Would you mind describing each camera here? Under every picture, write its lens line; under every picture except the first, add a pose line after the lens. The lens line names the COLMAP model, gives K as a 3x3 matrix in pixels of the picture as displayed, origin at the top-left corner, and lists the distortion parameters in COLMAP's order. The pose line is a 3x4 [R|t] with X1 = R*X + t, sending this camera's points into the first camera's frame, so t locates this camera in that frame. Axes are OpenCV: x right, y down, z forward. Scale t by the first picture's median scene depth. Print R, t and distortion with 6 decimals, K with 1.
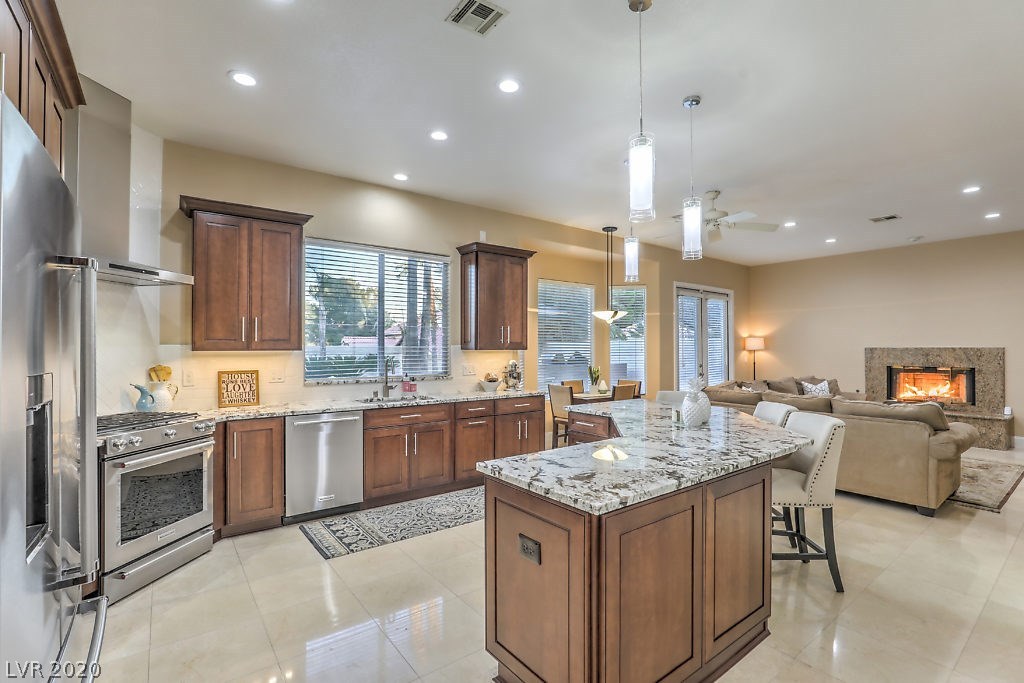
lens RADIAL K [[468.4, 0, 515.2], [0, 468.4, 342.0], [0, 0, 1]] dist [-0.024402, 0.005713]
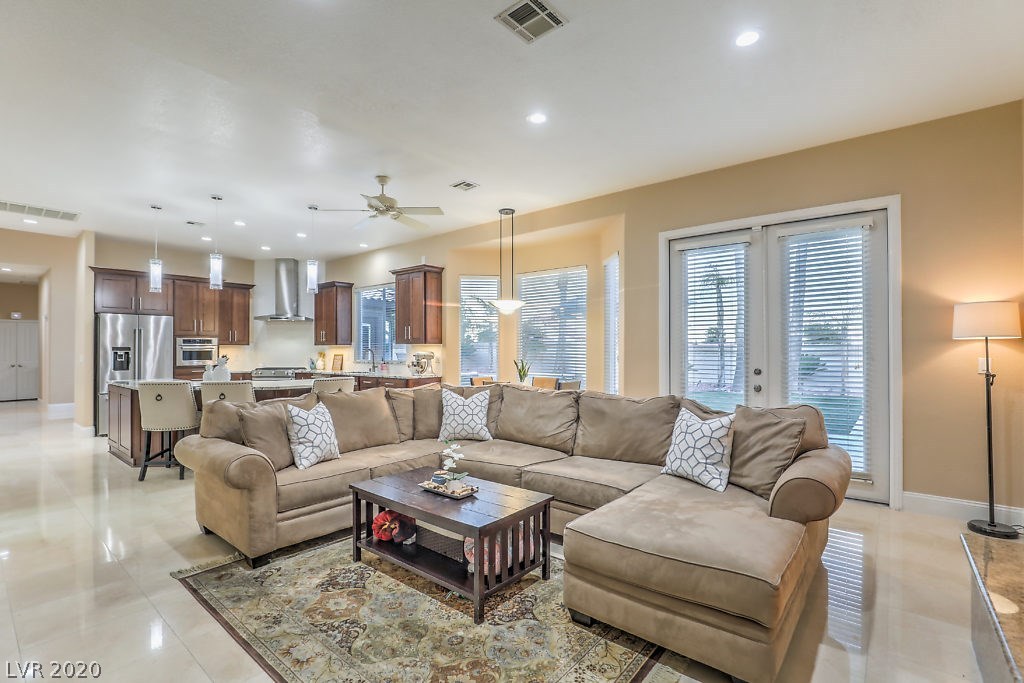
lens RADIAL K [[468.4, 0, 516.2], [0, 468.4, 349.3], [0, 0, 1]] dist [-0.024402, 0.005713]
pose [[0.229428, -0.003018, -0.973321, 1.094574], [0.012573, 0.999921, -0.000137, 0.028598], [0.973244, -0.012206, 0.229448, 0.799882]]
